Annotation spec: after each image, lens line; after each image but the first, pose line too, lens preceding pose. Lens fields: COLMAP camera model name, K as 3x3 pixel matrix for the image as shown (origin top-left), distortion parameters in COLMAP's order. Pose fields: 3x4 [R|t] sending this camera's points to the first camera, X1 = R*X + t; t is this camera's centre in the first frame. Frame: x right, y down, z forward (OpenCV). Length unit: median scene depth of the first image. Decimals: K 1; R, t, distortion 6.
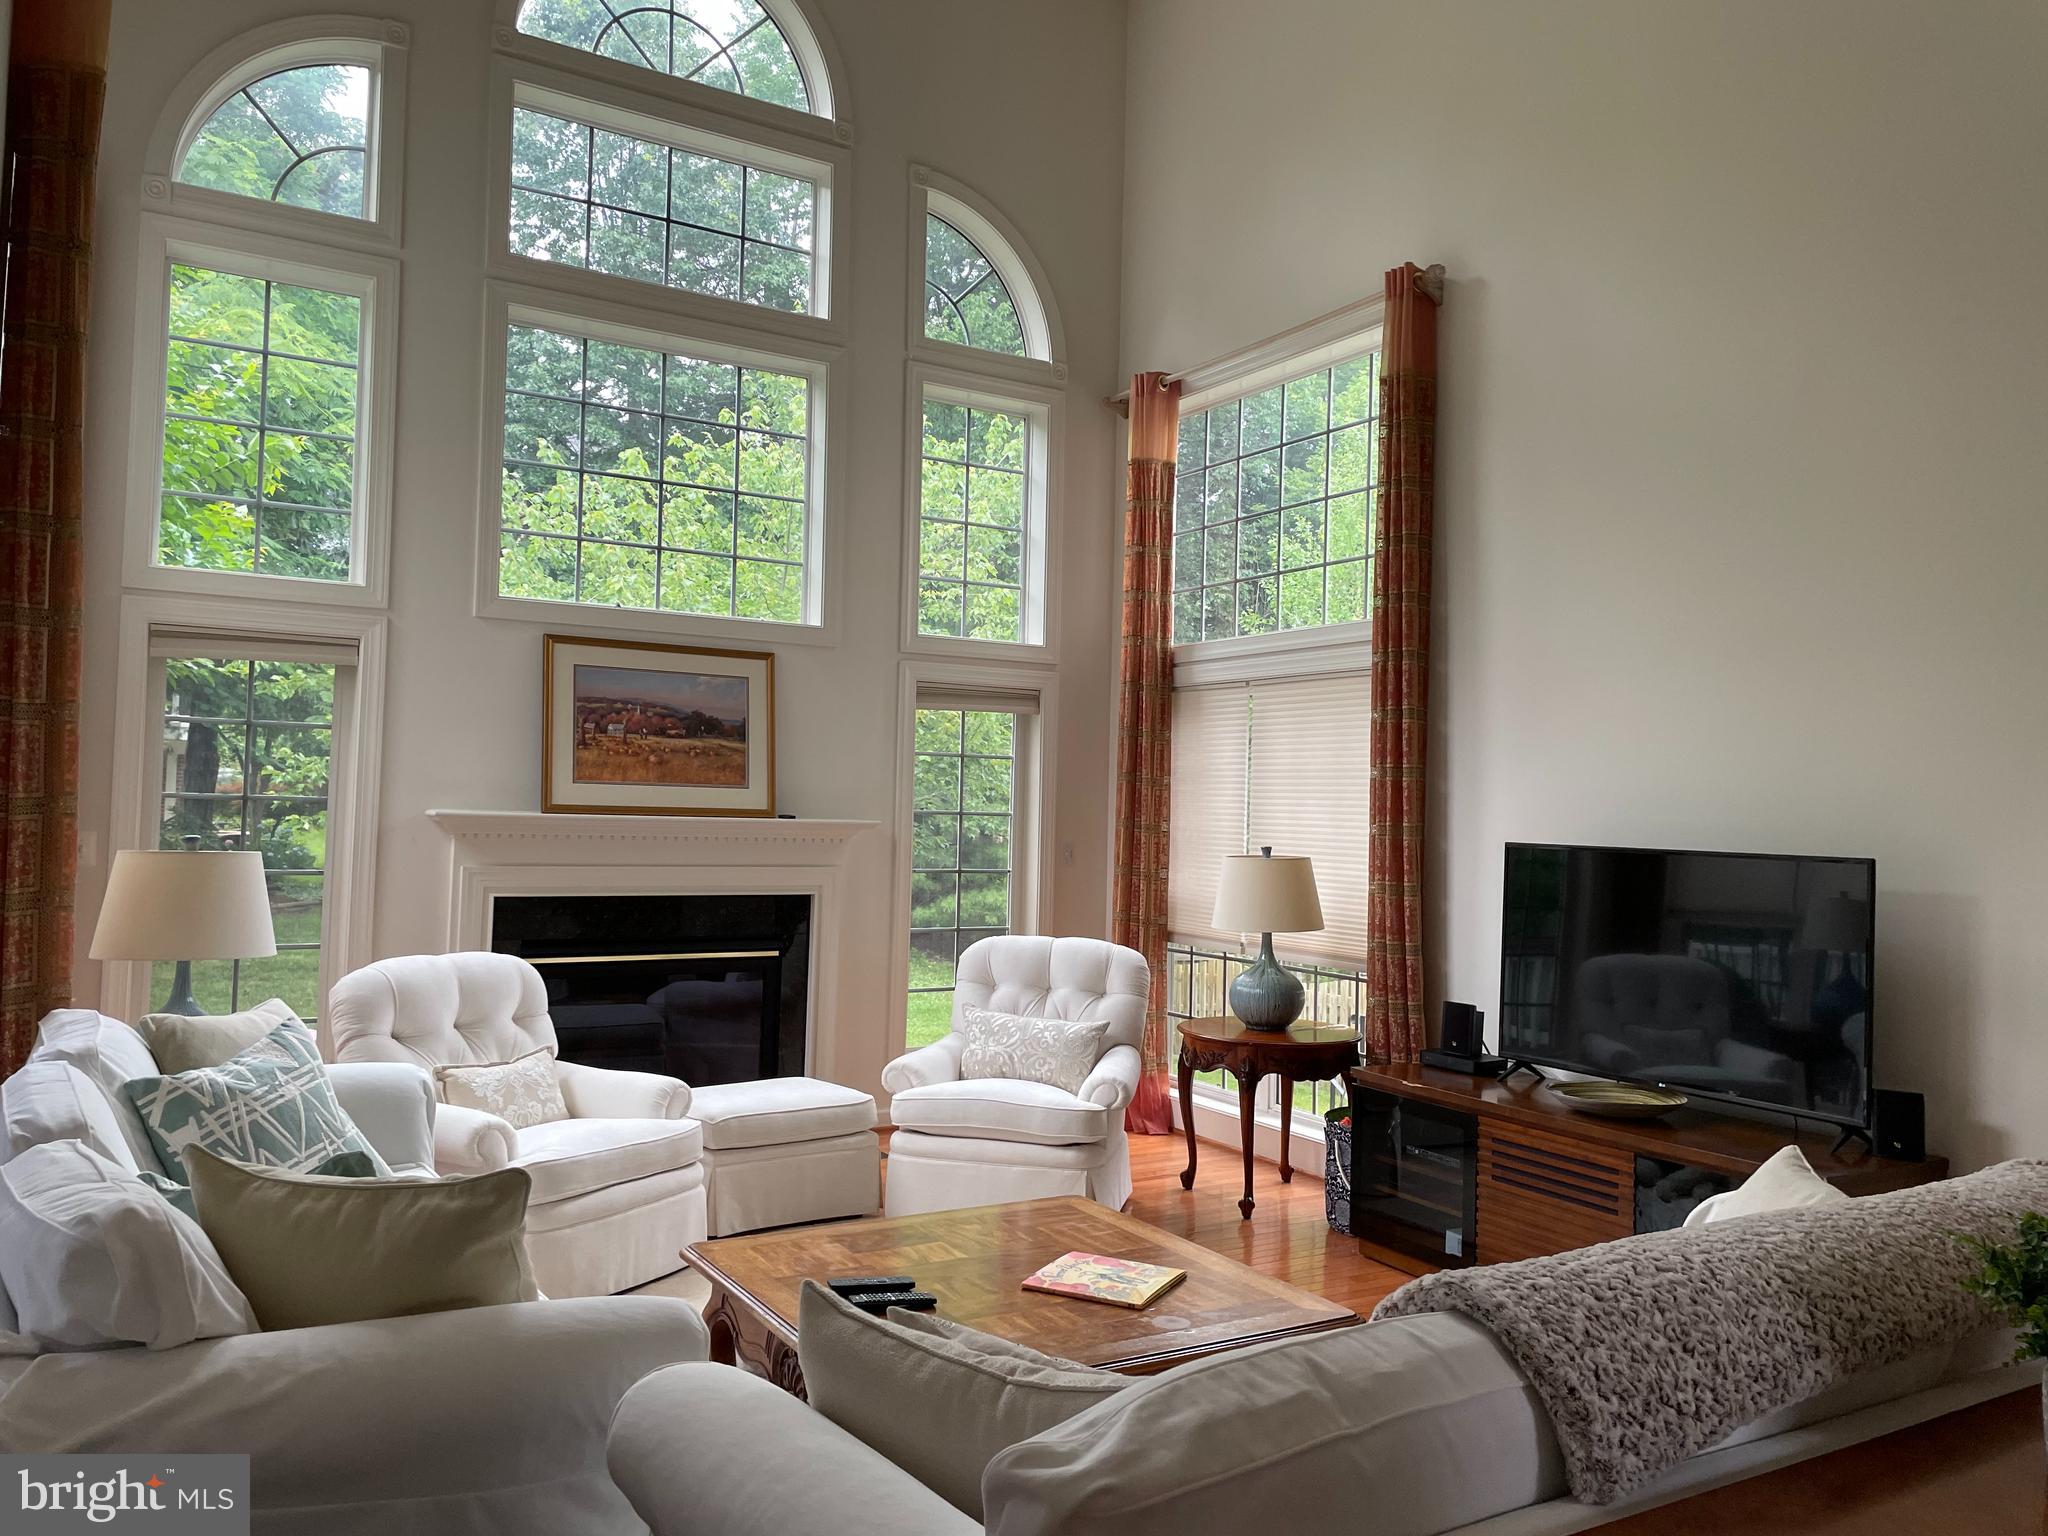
lens RADIAL K [[1569.9, 0, 1016.2], [0, 1569.9, 745.0], [0, 0, 1]] dist [0.102835, -0.137149]
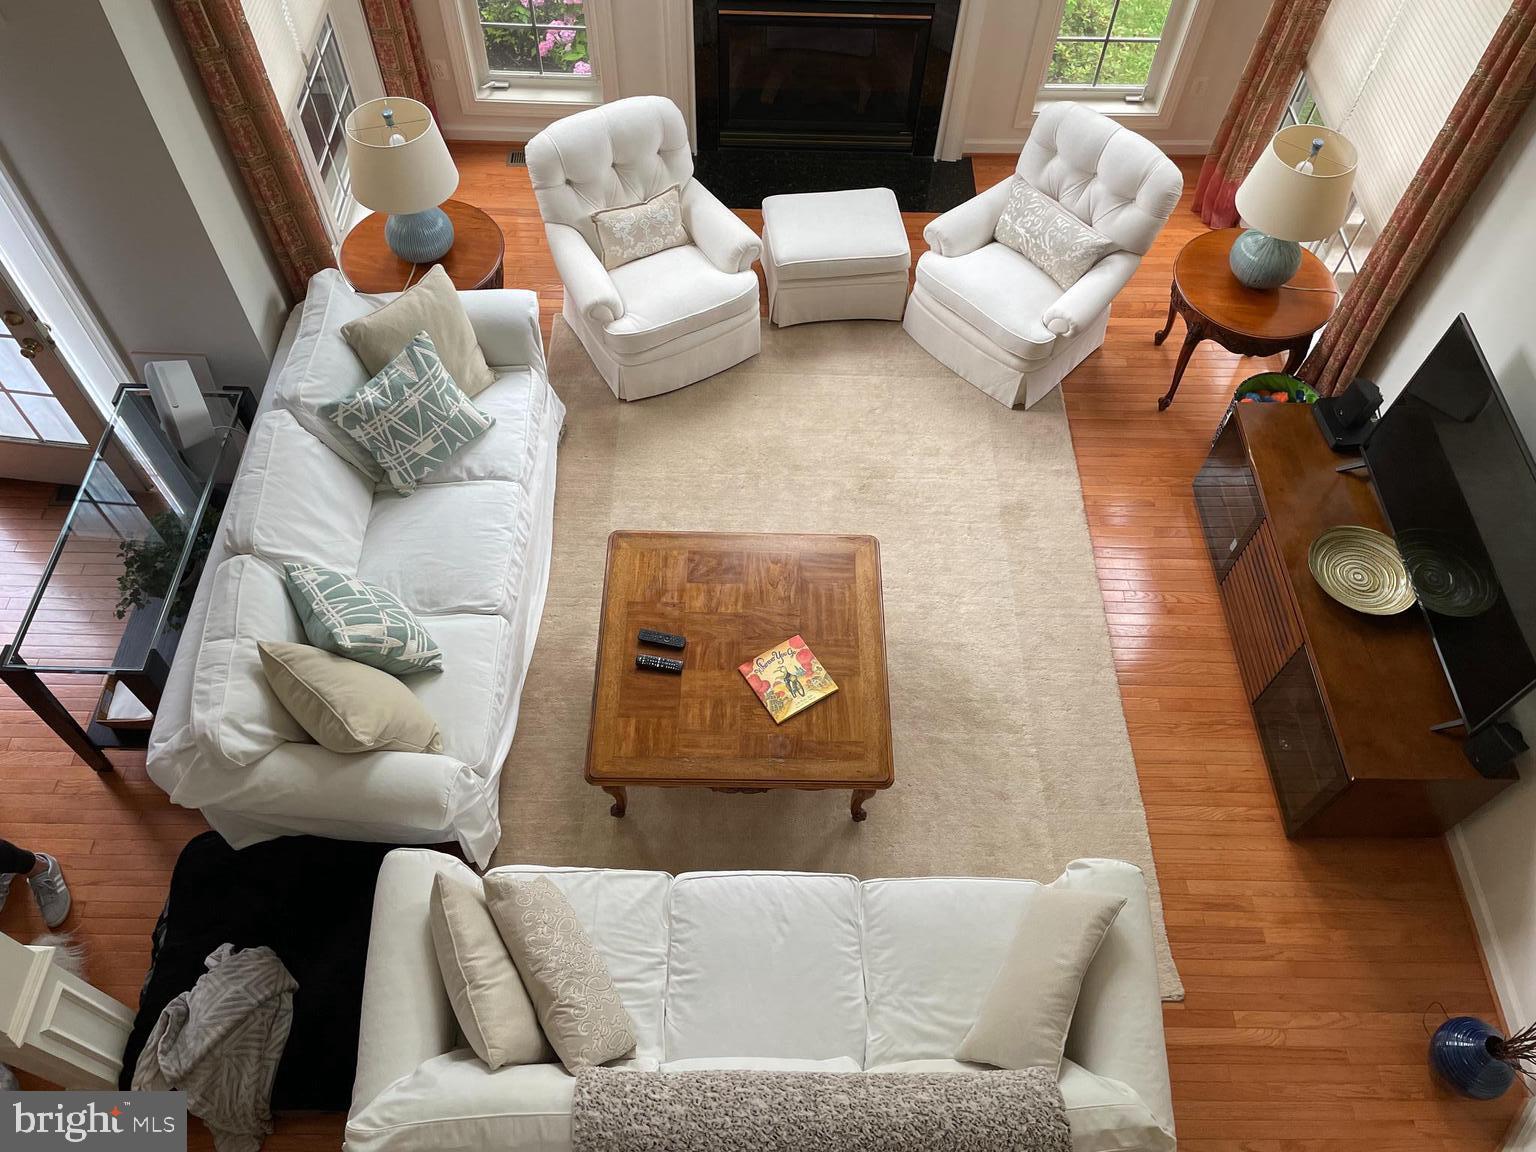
lens RADIAL K [[1177.5, 0, 762.1], [0, 1177.5, 558.8], [0, 0, 1]] dist [0.102835, -0.137149]
pose [[0.851786, 0.428561, -0.301323, 0.355195], [0.034280, 0.528340, 0.848341, -0.807920], [0.522766, -0.732934, 0.435342, 0.502982]]
